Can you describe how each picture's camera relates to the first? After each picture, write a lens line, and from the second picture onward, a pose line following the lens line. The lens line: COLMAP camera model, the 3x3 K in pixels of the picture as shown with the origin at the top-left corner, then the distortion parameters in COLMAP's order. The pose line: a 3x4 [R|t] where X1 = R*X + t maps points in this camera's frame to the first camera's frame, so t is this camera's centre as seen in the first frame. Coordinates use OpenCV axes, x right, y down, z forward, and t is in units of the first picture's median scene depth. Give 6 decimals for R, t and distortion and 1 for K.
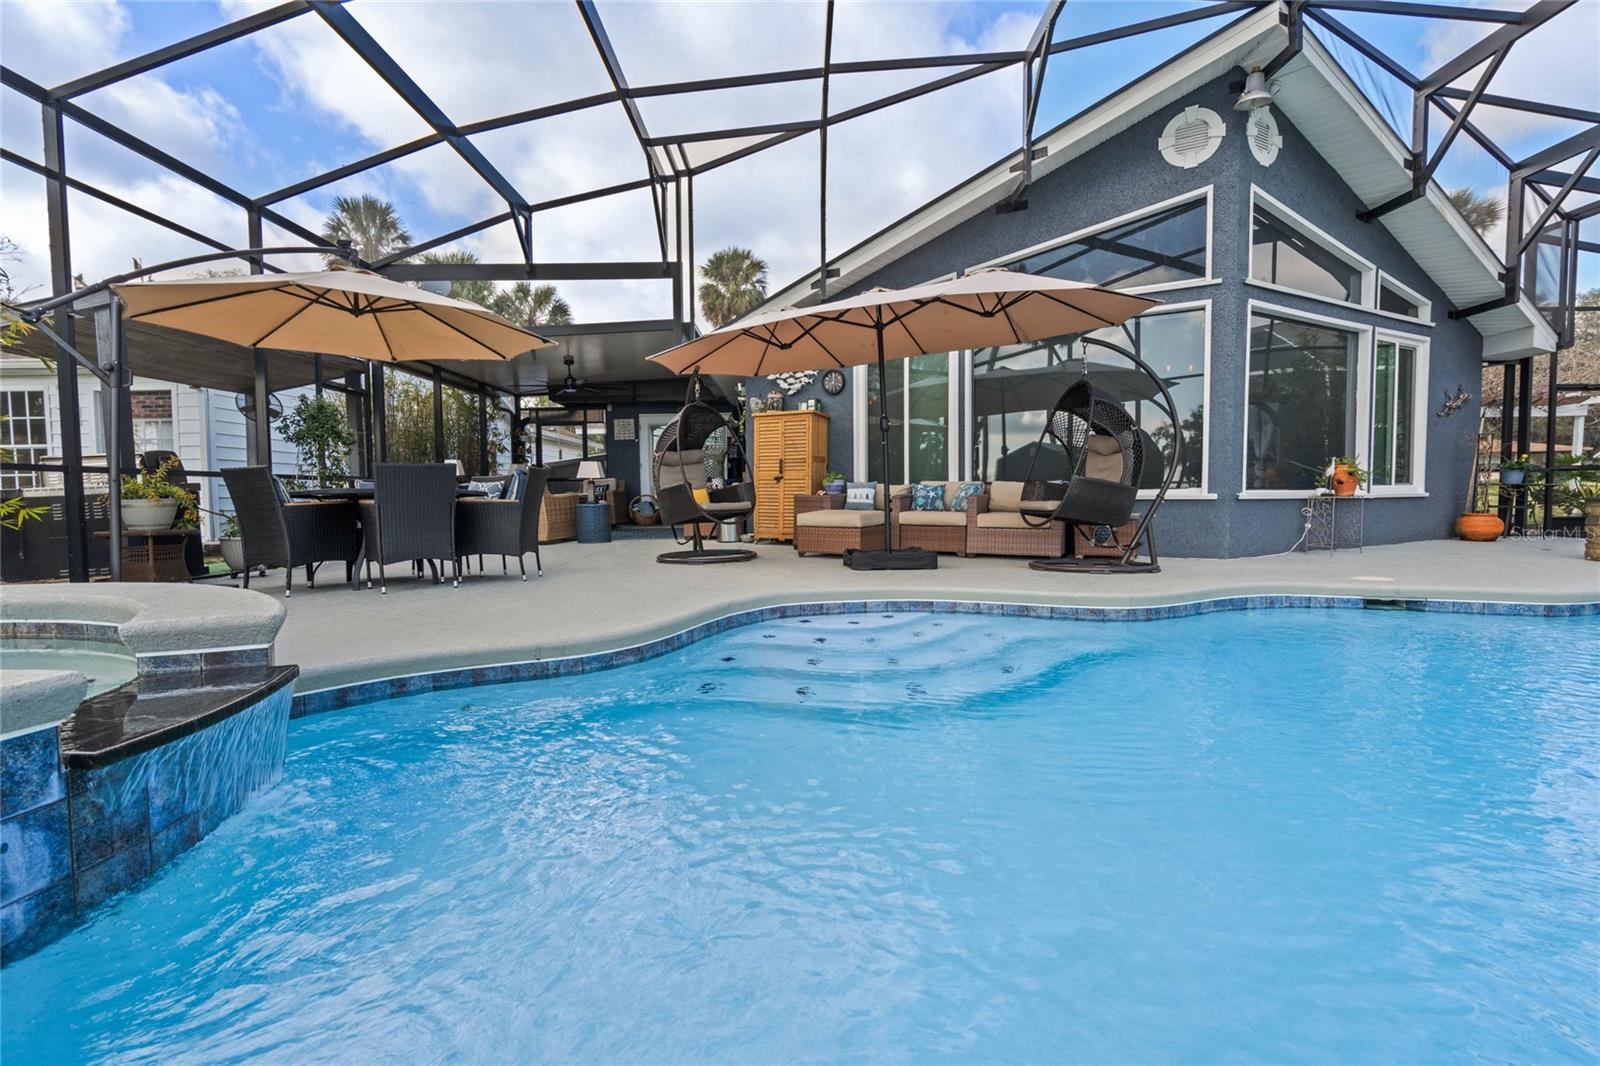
lens RADIAL K [[704.7, 0, 802.6], [0, 704.7, 565.7], [0, 0, 1]] dist [-0.013326, 0.000035]
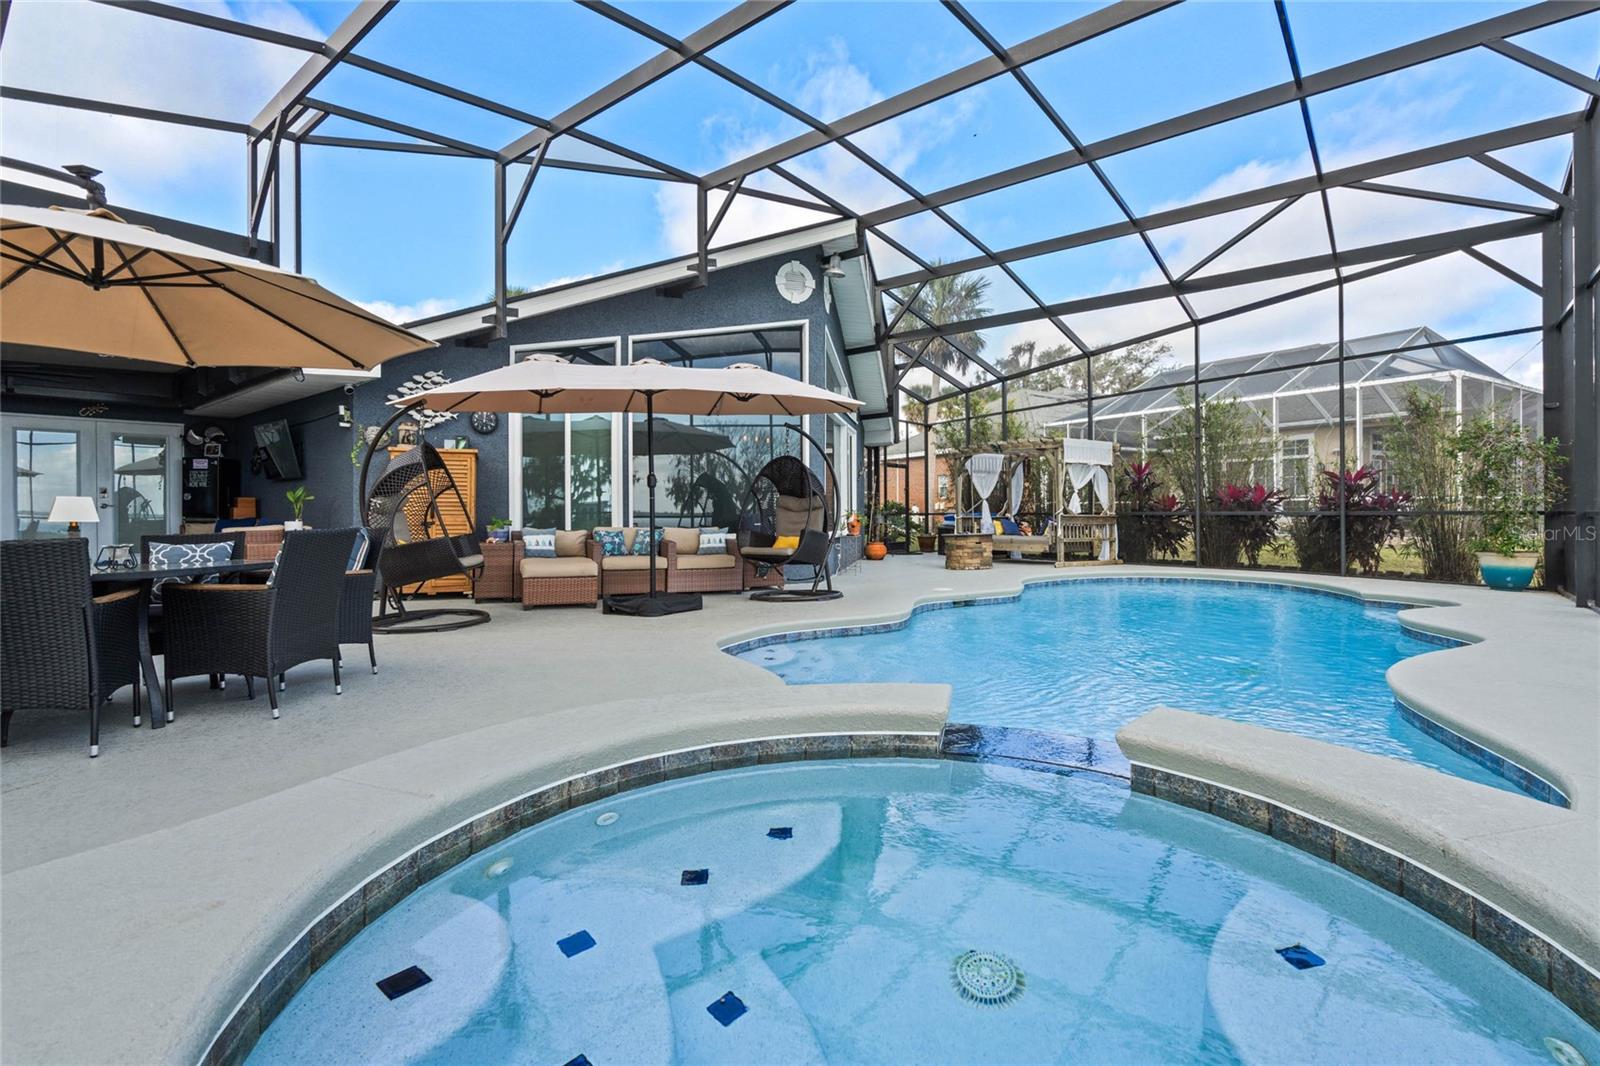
lens RADIAL K [[731.1, 0, 793.3], [0, 731.1, 514.0], [0, 0, 1]] dist [0.001669, 0.000112]
pose [[0.637055, 0.003667, 0.770810, -0.546288], [0.083473, 0.993780, -0.073715, -0.042556], [-0.766286, 0.111302, 0.632786, 0.122488]]
